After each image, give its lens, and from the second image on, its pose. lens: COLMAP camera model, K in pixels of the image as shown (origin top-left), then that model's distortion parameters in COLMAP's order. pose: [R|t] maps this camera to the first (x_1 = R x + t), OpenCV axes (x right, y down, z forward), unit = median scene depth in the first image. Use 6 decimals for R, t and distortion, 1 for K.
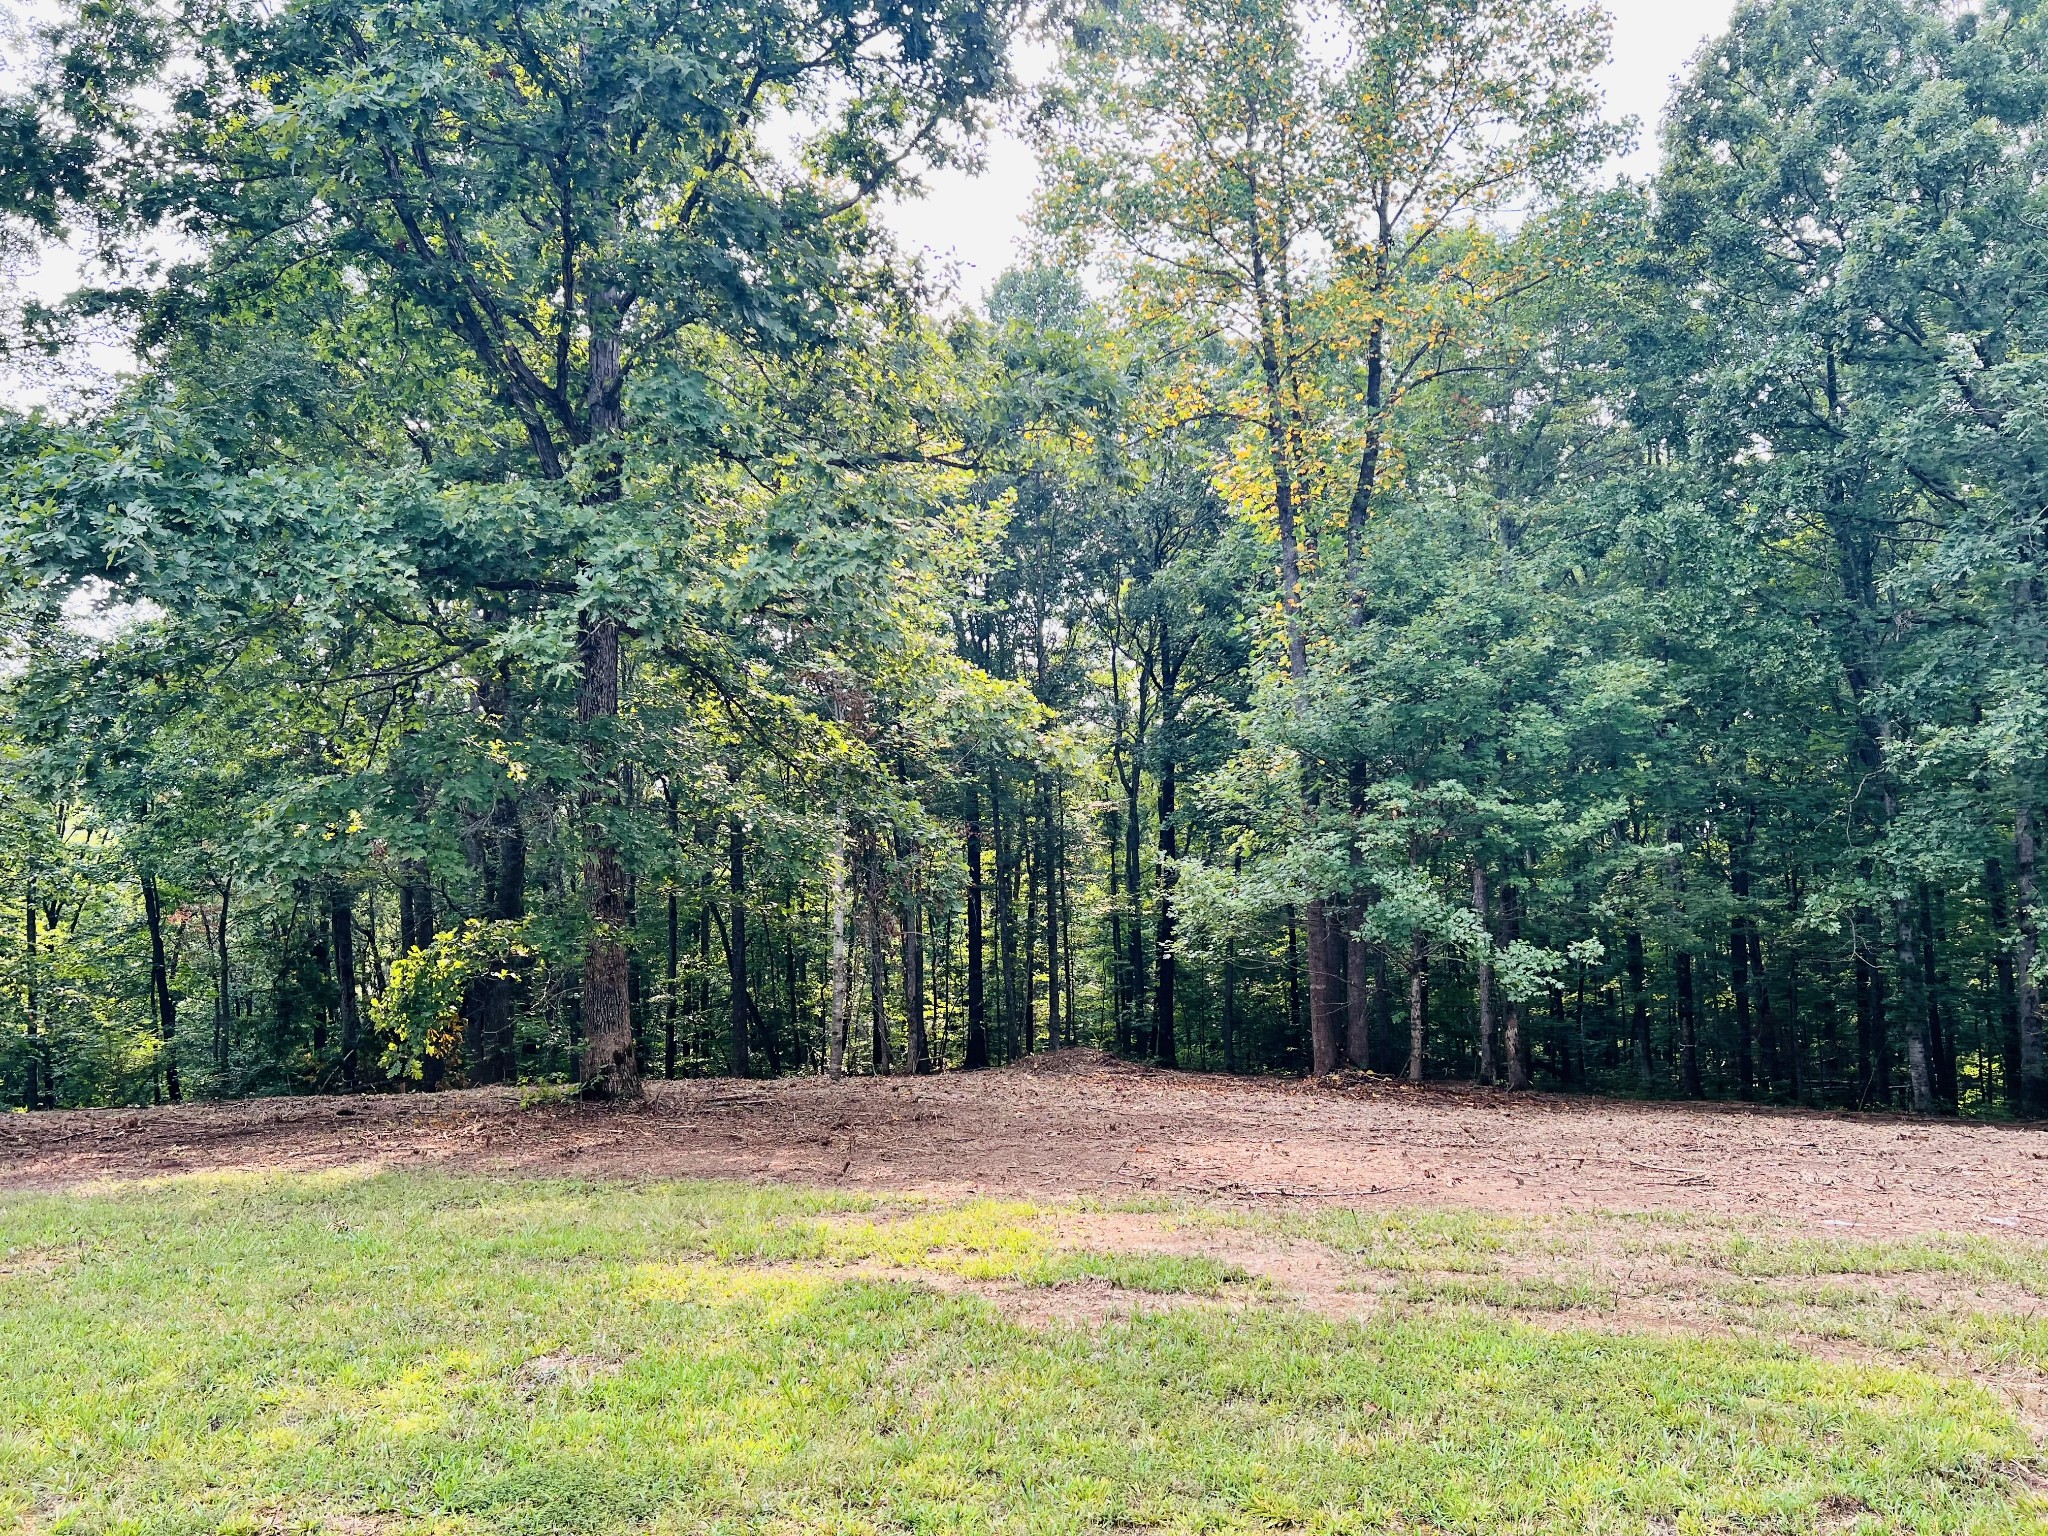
lens RADIAL K [[1535.3, 0, 1034.0], [0, 1535.3, 775.2], [0, 0, 1]] dist [0.058385, -0.074646]
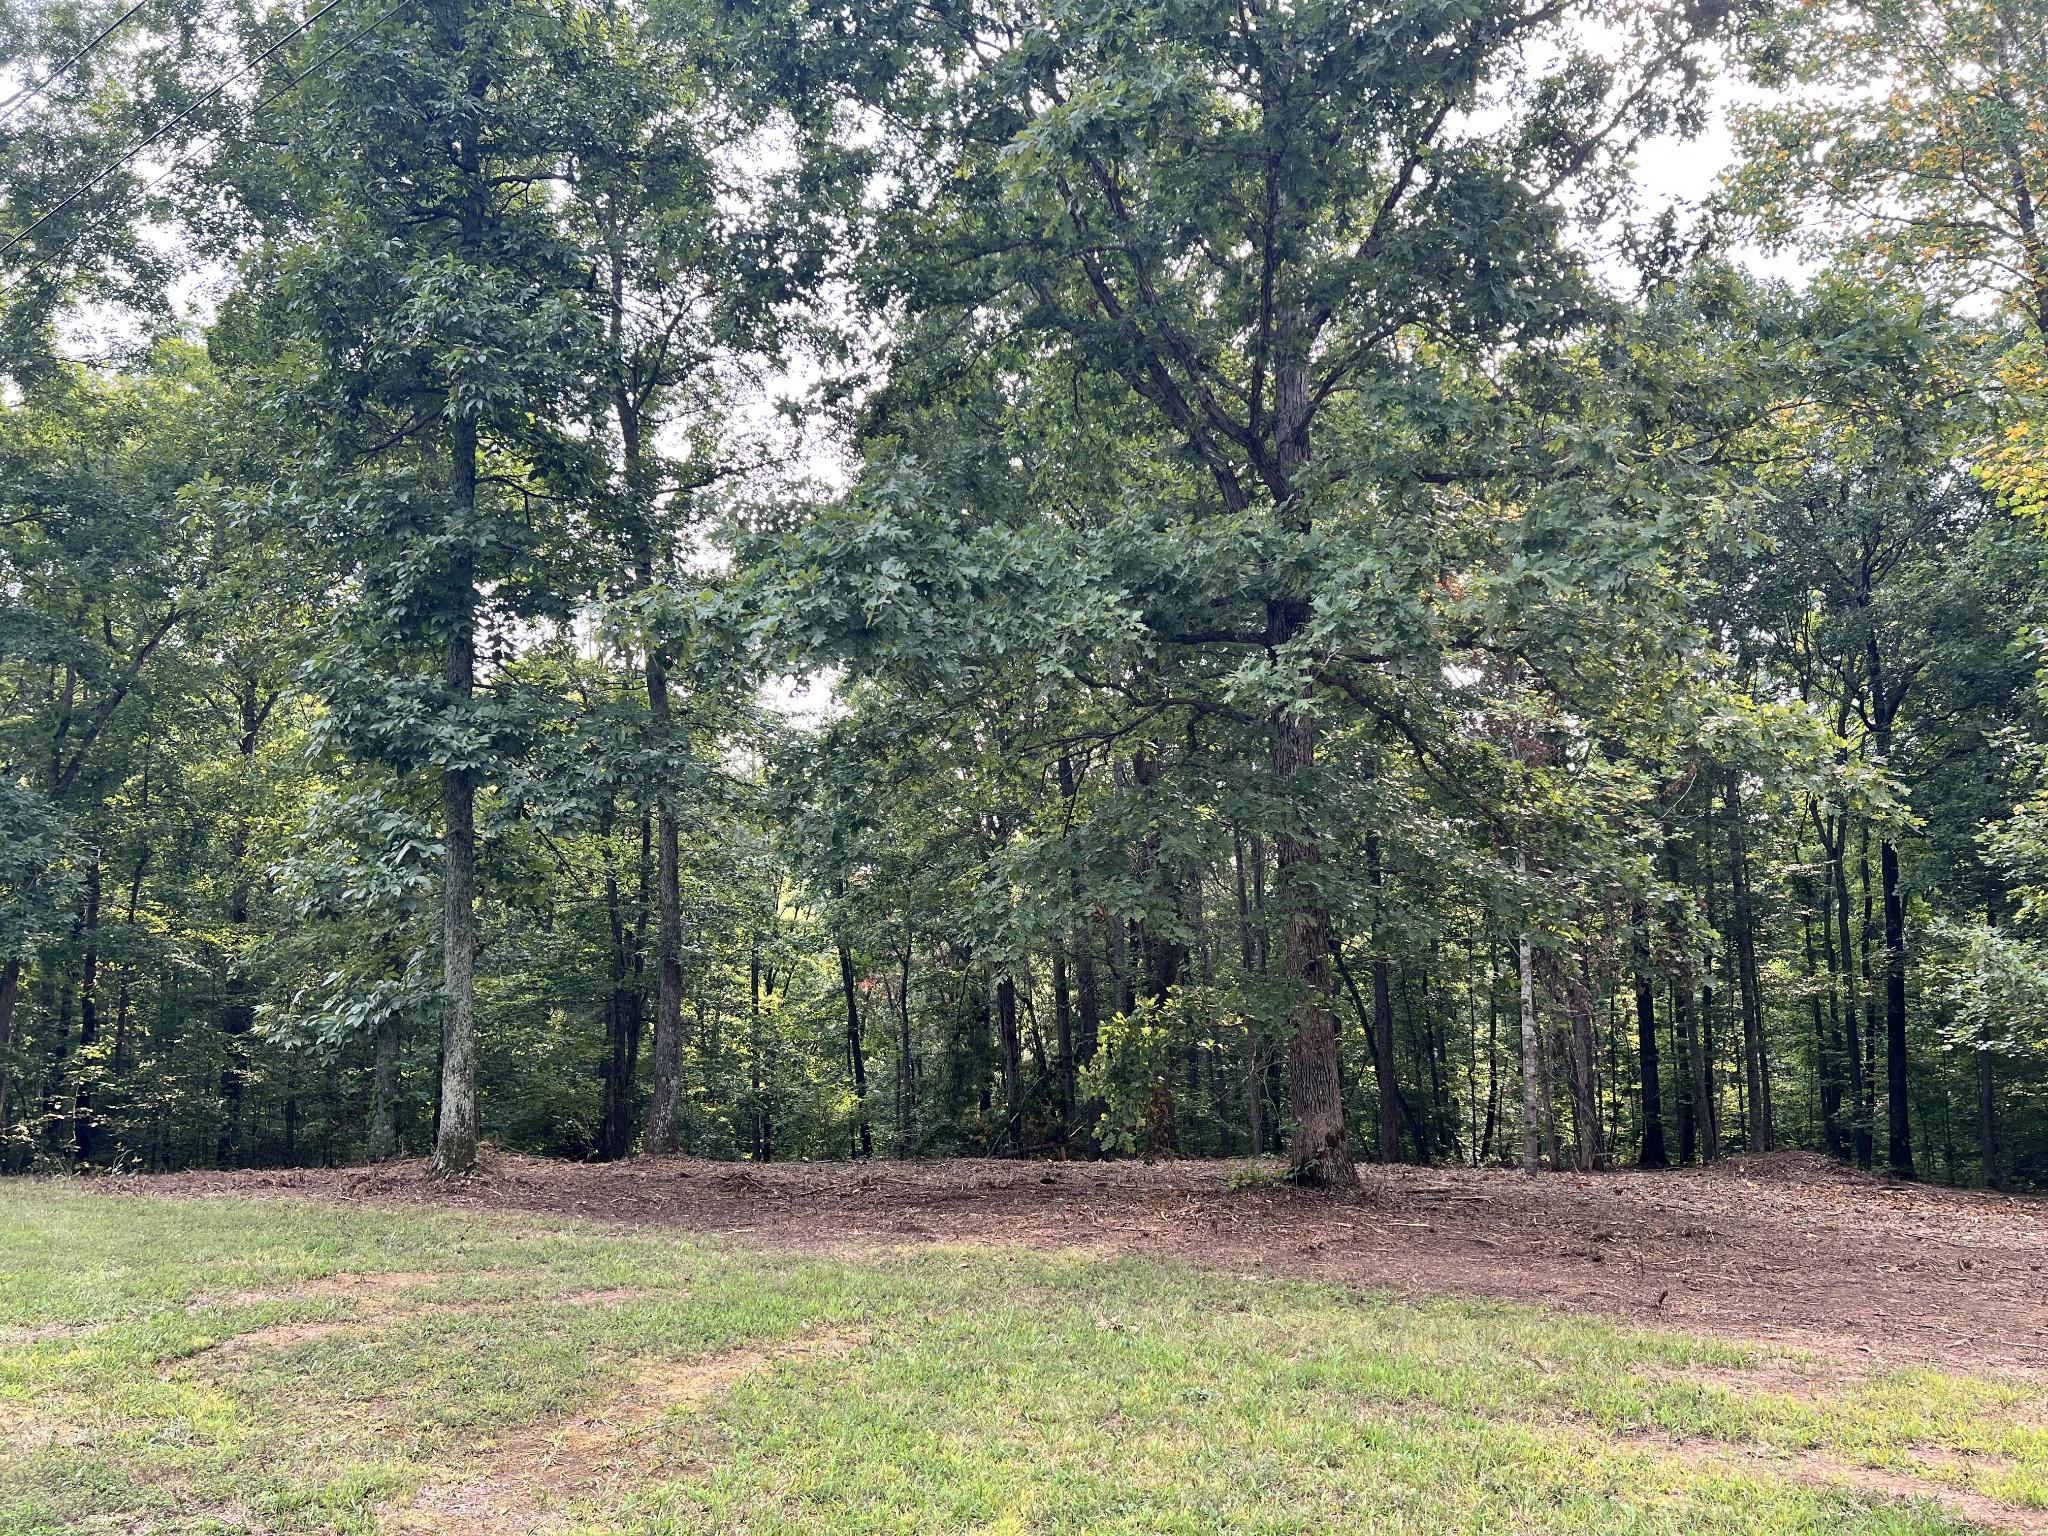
lens RADIAL K [[1526.7, 0, 1055.9], [0, 1526.7, 771.2], [0, 0, 1]] dist [0.090795, -0.078861]
pose [[0.931405, -0.041428, -0.361619, -0.082717], [0.022774, 0.998188, -0.055699, 0.011357], [0.363271, 0.043642, 0.930661, 0.081758]]
